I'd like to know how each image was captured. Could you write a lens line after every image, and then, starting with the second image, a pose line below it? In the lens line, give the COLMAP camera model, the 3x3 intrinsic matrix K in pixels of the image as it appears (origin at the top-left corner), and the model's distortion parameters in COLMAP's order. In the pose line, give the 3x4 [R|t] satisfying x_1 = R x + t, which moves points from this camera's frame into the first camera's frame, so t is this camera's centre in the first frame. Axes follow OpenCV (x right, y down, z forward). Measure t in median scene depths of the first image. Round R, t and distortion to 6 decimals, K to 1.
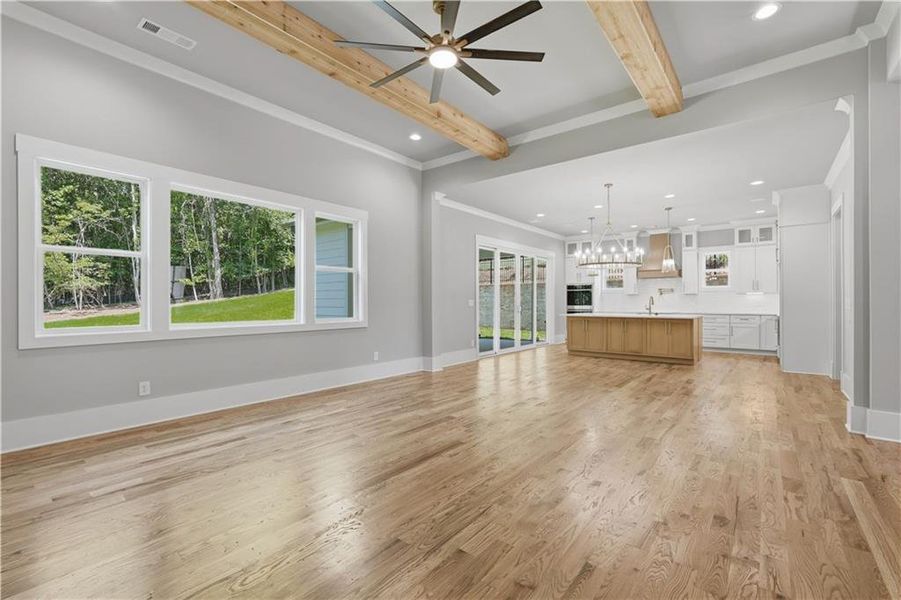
lens RADIAL K [[395.6, 0, 448.5], [0, 395.6, 304.0], [0, 0, 1]] dist [-0.000599, 0.000509]
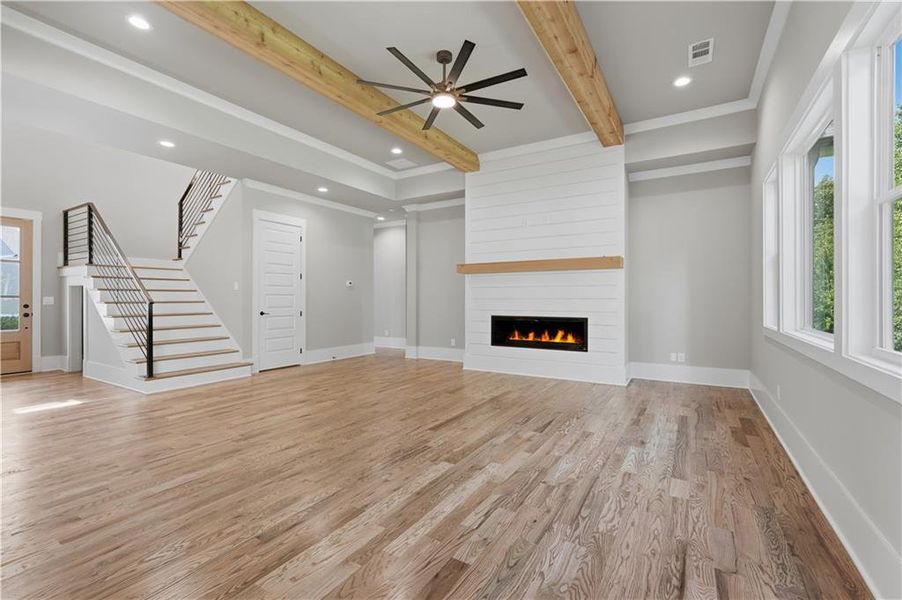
lens RADIAL K [[401.2, 0, 450.1], [0, 401.2, 297.4], [0, 0, 1]] dist [-0.017565, 0.009307]
pose [[-0.990827, 0.001237, -0.135130, 0.113414], [0.001060, 0.999998, 0.001381, -0.009026], [0.135132, 0.001225, -0.990827, 1.864870]]
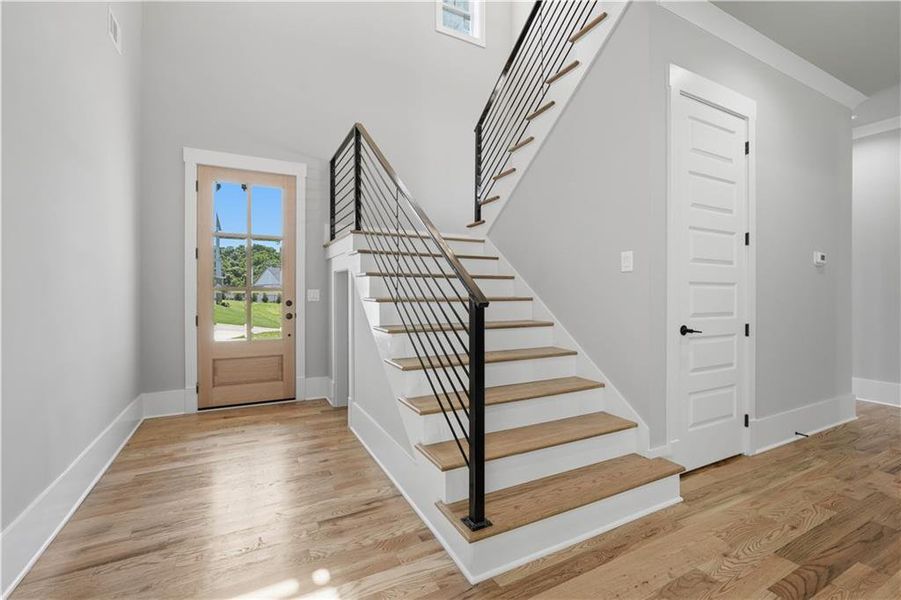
lens RADIAL K [[400.8, 0, 449.6], [0, 400.8, 297.4], [0, 0, 1]] dist [-0.017565, 0.009307]
pose [[-0.918836, -0.005066, 0.394607, 0.793696], [0.000366, 0.999906, 0.013688, -0.003250], [-0.394639, 0.012721, -0.918748, 0.814585]]
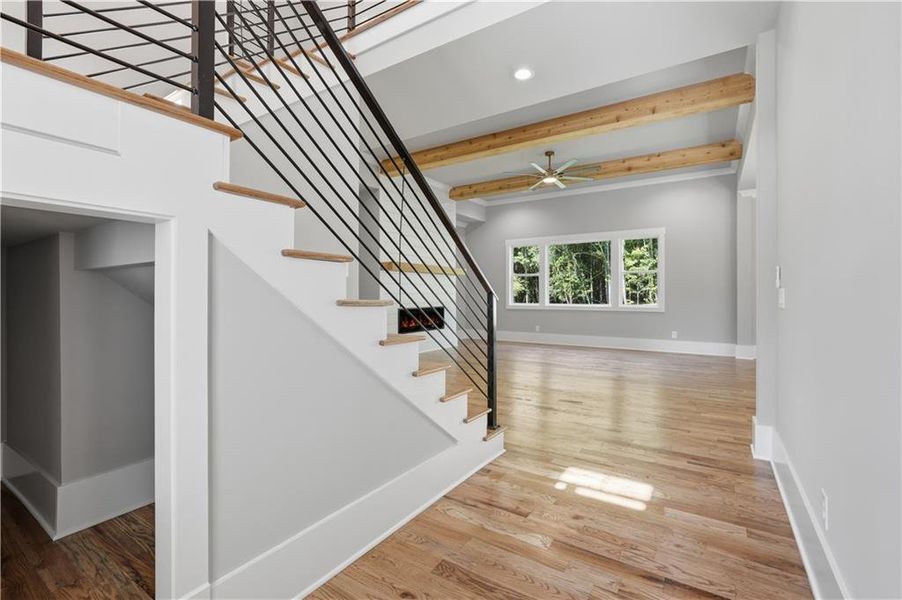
lens RADIAL K [[401.2, 0, 450.1], [0, 401.2, 297.4], [0, 0, 1]] dist [-0.017565, 0.009307]
pose [[0.098938, 0.008538, -0.995057, 1.742077], [-0.005163, 0.999954, 0.008066, -0.000637], [0.995080, 0.004339, 0.098978, 0.209905]]
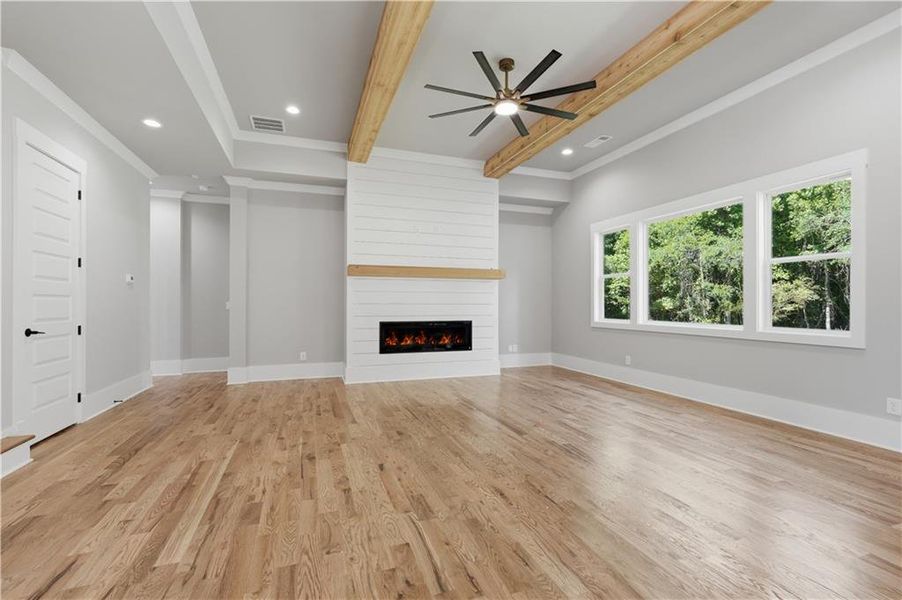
lens RADIAL K [[402.8, 0, 451.0], [0, 402.8, 300.0], [0, 0, 1]] dist [-0.017597, 0.009580]
pose [[-0.519225, -0.008791, -0.854592, 0.958805], [-0.005715, 0.999960, -0.006814, -0.006431], [0.854618, 0.001346, -0.519255, 1.255838]]
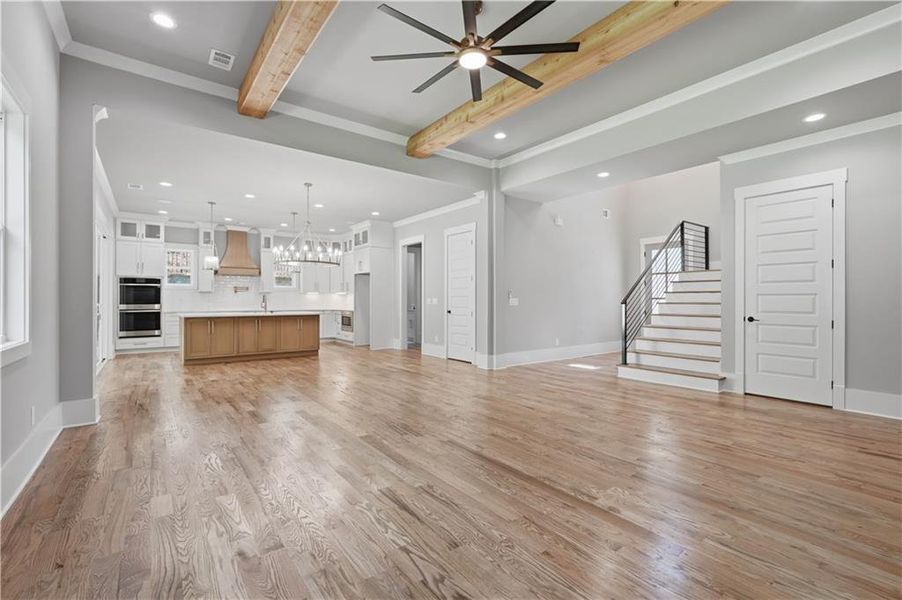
lens RADIAL K [[402.8, 0, 451.0], [0, 402.8, 300.0], [0, 0, 1]] dist [-0.017597, 0.009580]
pose [[0.239944, 0.002237, 0.970784, -0.849052], [0.003502, 0.999989, -0.003170, -0.000490], [-0.970780, 0.004160, 0.239933, 0.674161]]
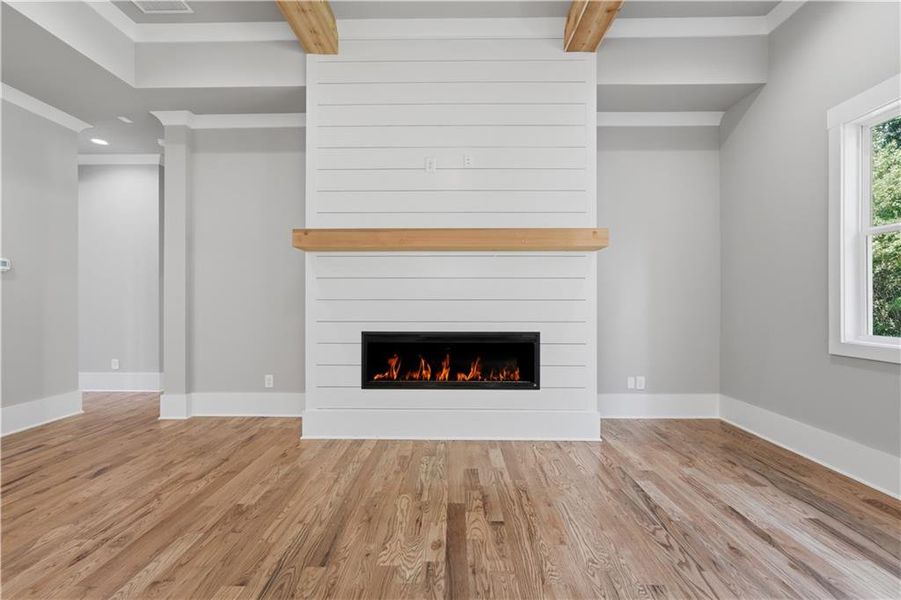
lens RADIAL K [[400.8, 0, 449.6], [0, 400.8, 297.4], [0, 0, 1]] dist [-0.017565, 0.009307]
pose [[-0.785952, -0.000934, -0.618286, 0.109489], [-0.001923, 0.999998, 0.000933, -0.007369], [0.618284, 0.001922, -0.785952, 0.999577]]
